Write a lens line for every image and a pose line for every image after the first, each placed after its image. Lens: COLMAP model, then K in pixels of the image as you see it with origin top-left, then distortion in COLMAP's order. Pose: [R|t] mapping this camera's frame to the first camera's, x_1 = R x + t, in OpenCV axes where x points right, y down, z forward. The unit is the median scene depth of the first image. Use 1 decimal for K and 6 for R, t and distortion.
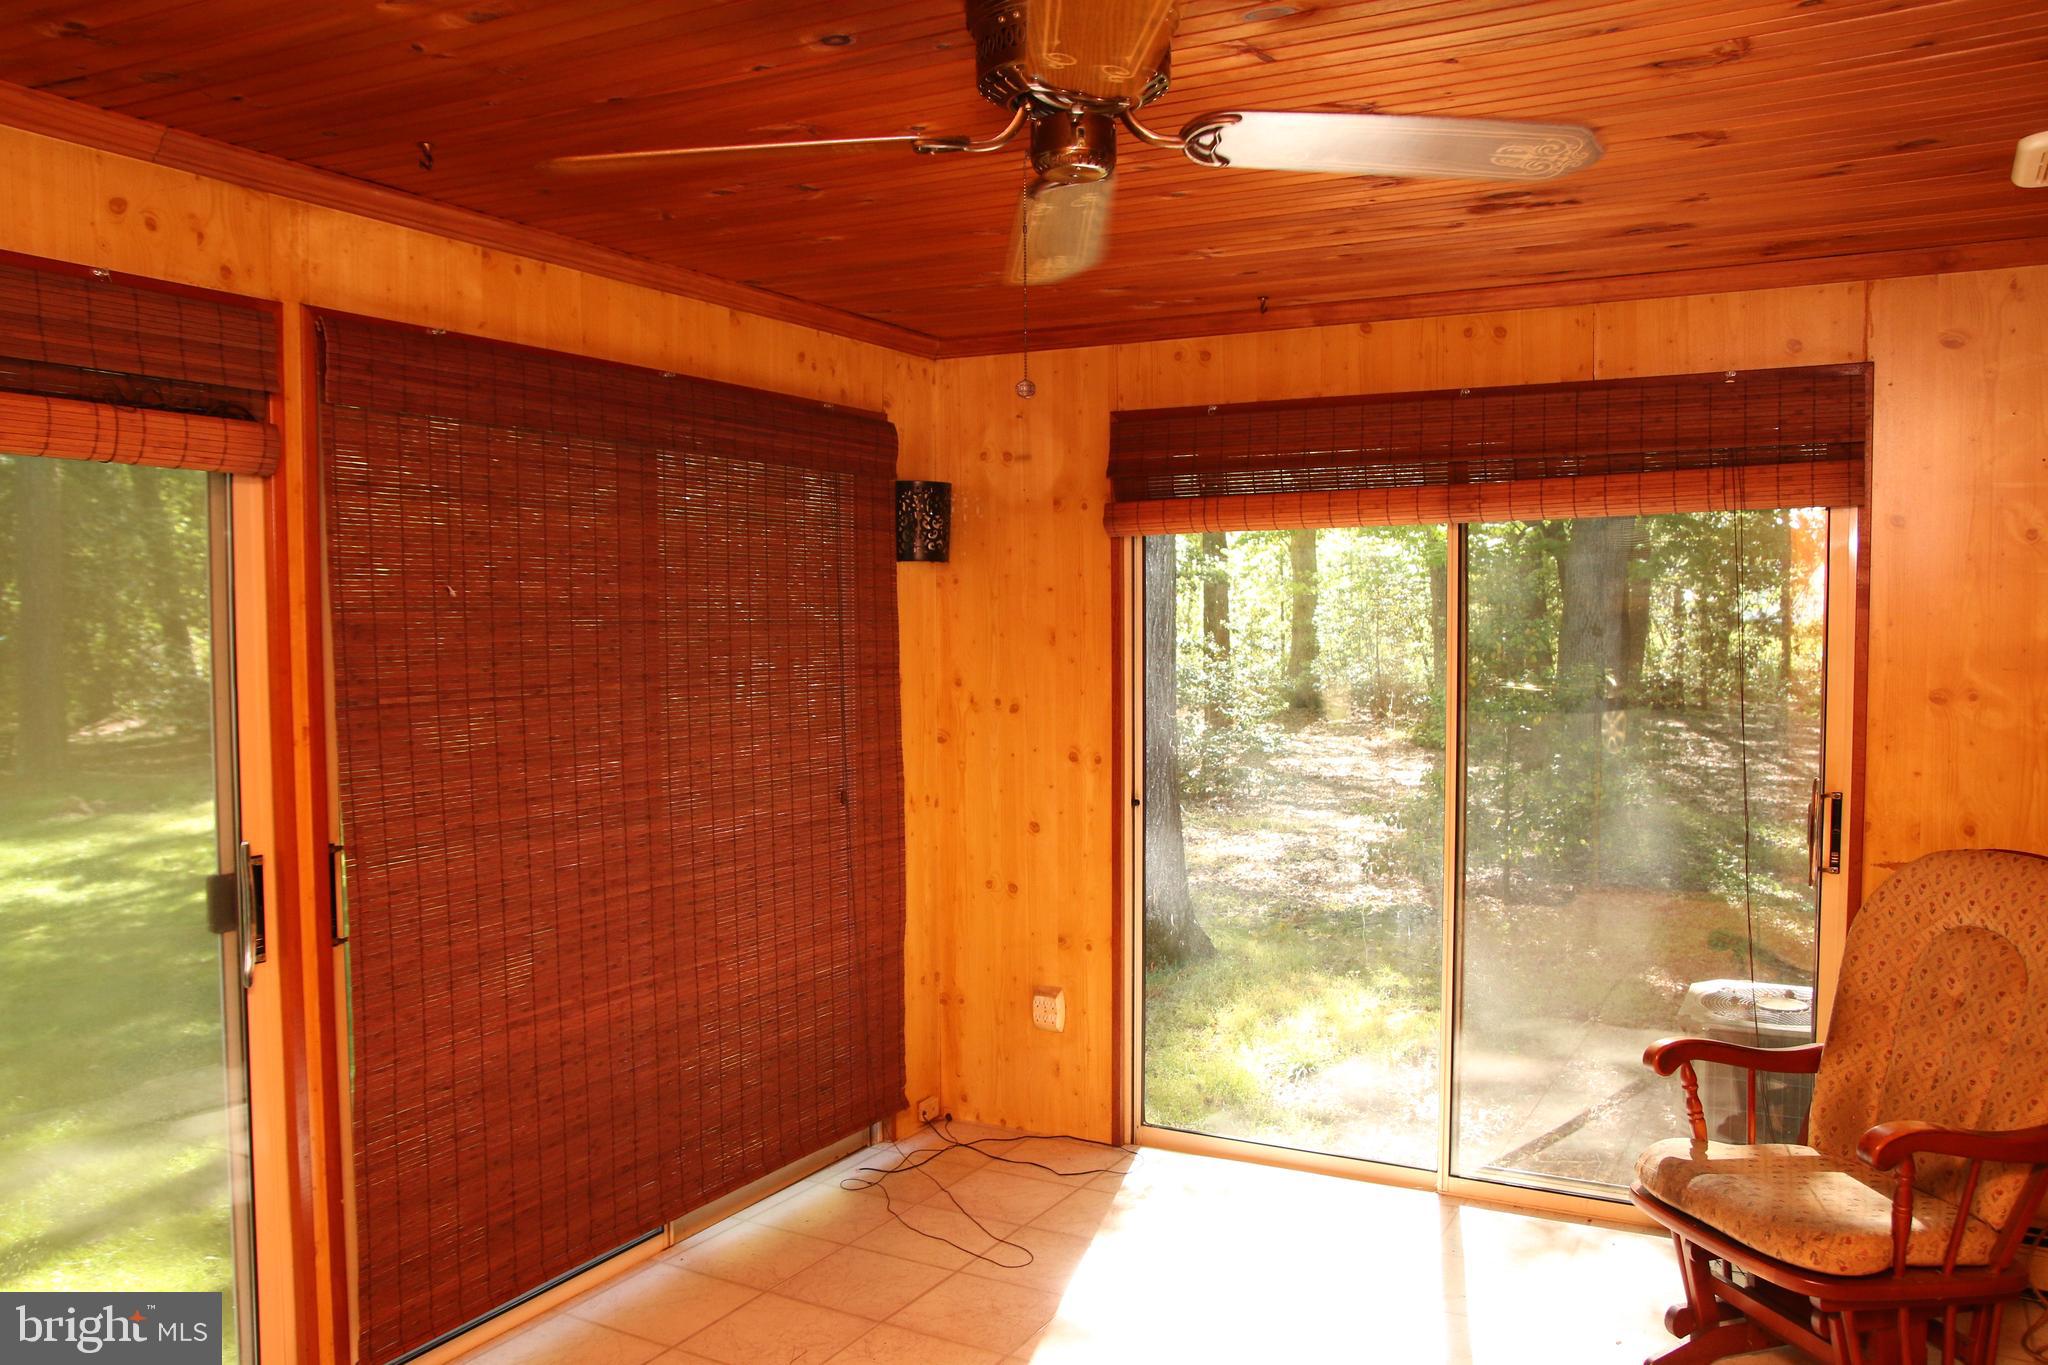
lens RADIAL K [[1601.2, 0, 1026.7], [0, 1601.2, 676.8], [0, 0, 1]] dist [-0.115450, 0.101508]
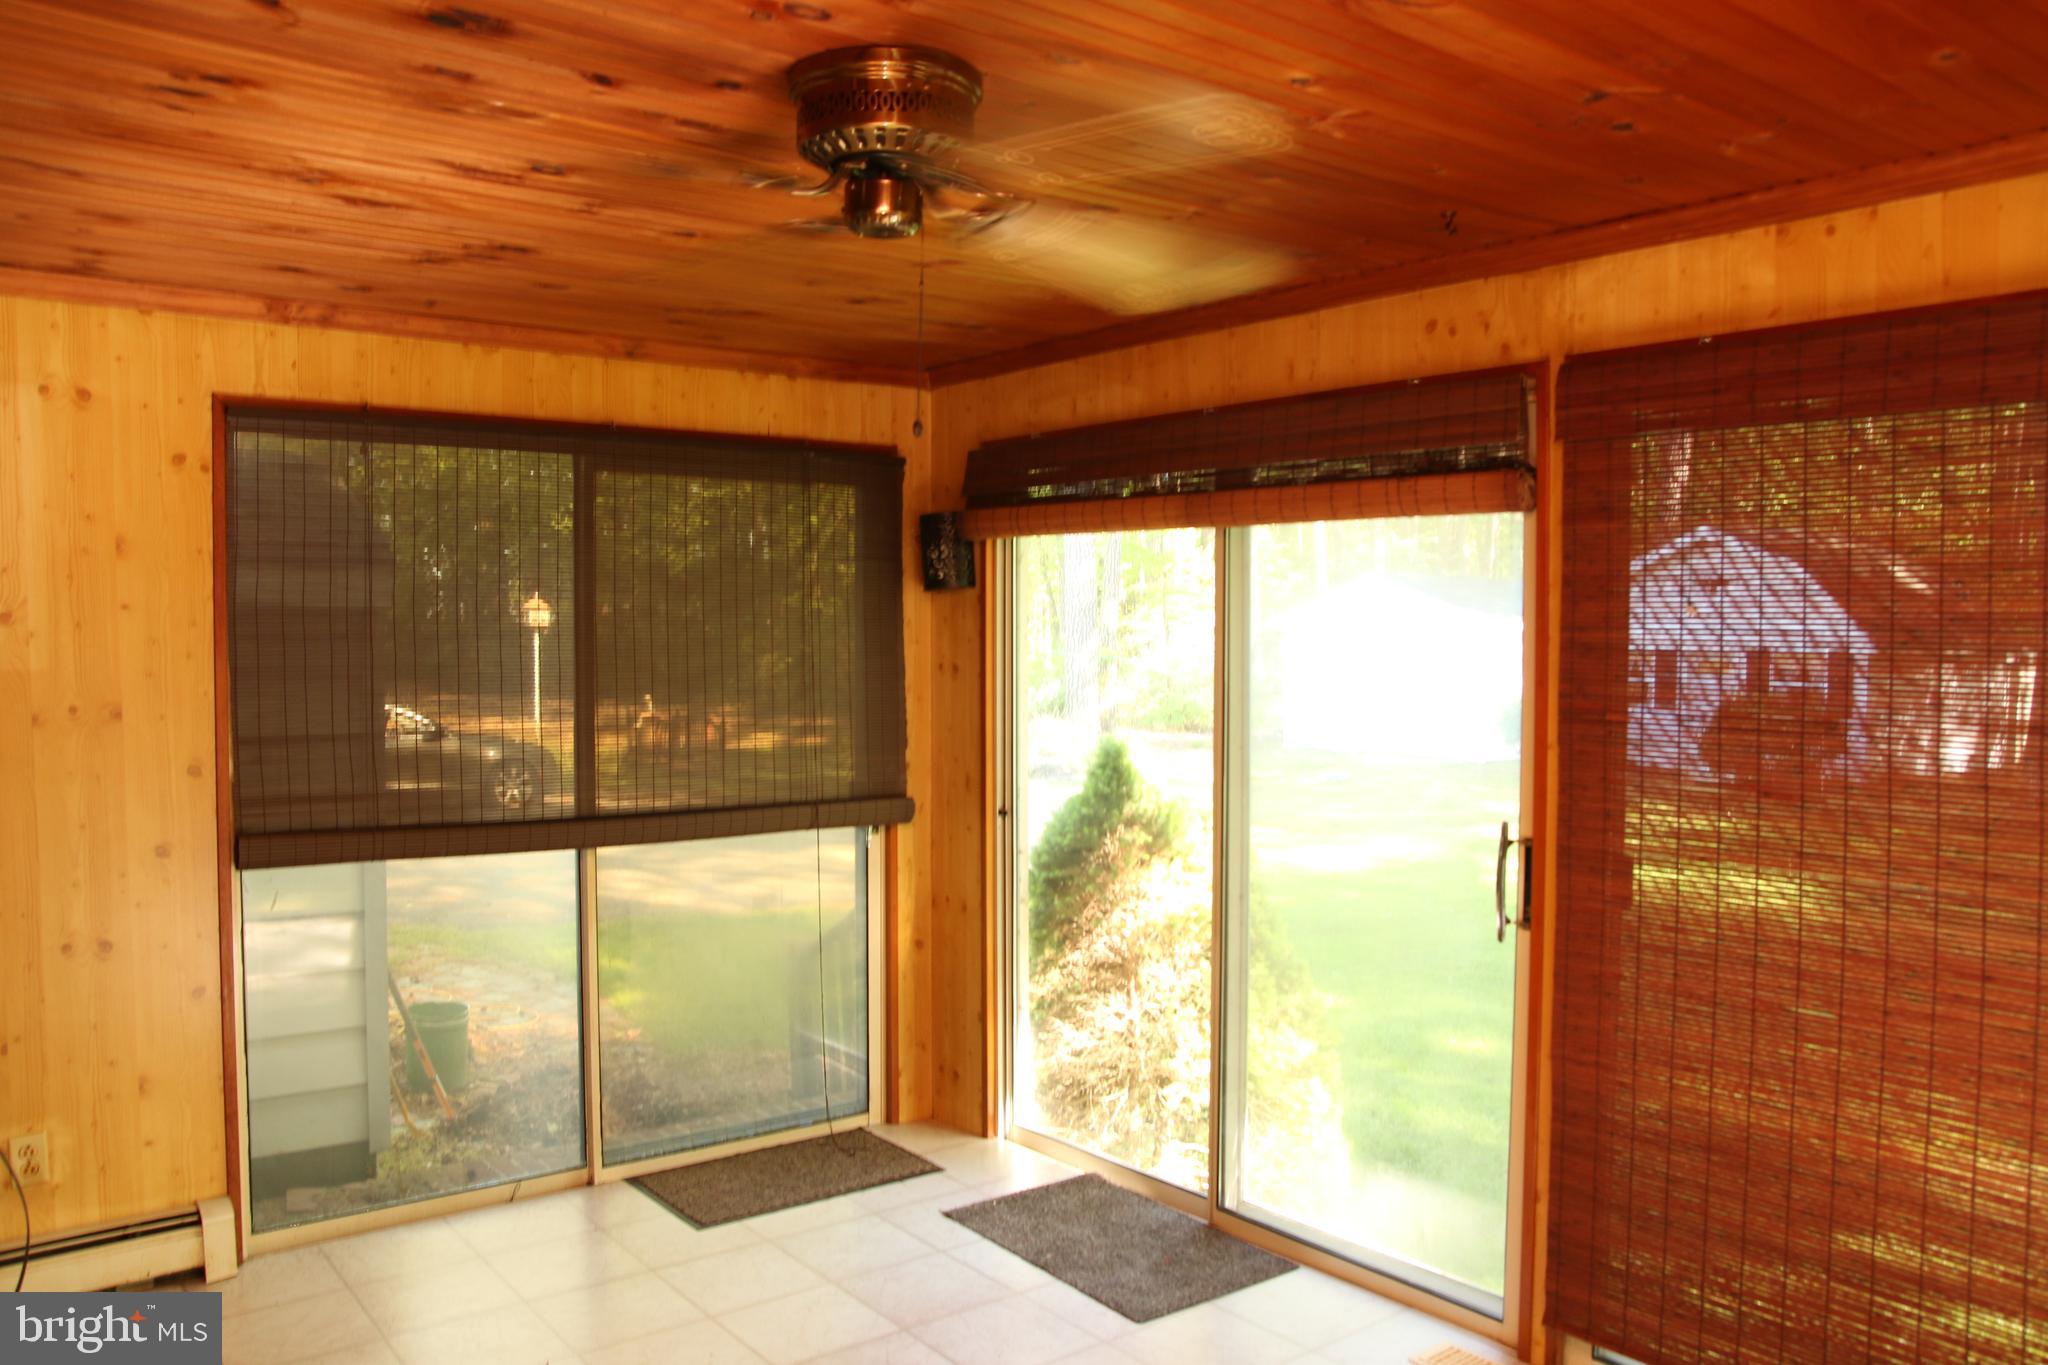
lens RADIAL K [[1601.2, 0, 1011.9], [0, 1601.2, 686.8], [0, 0, 1]] dist [-0.115450, 0.101508]
pose [[-0.415497, 0.014647, -0.909477, 0.706104], [-0.064780, 0.996855, 0.045649, -0.026939], [0.907285, 0.077883, -0.413241, 1.091913]]
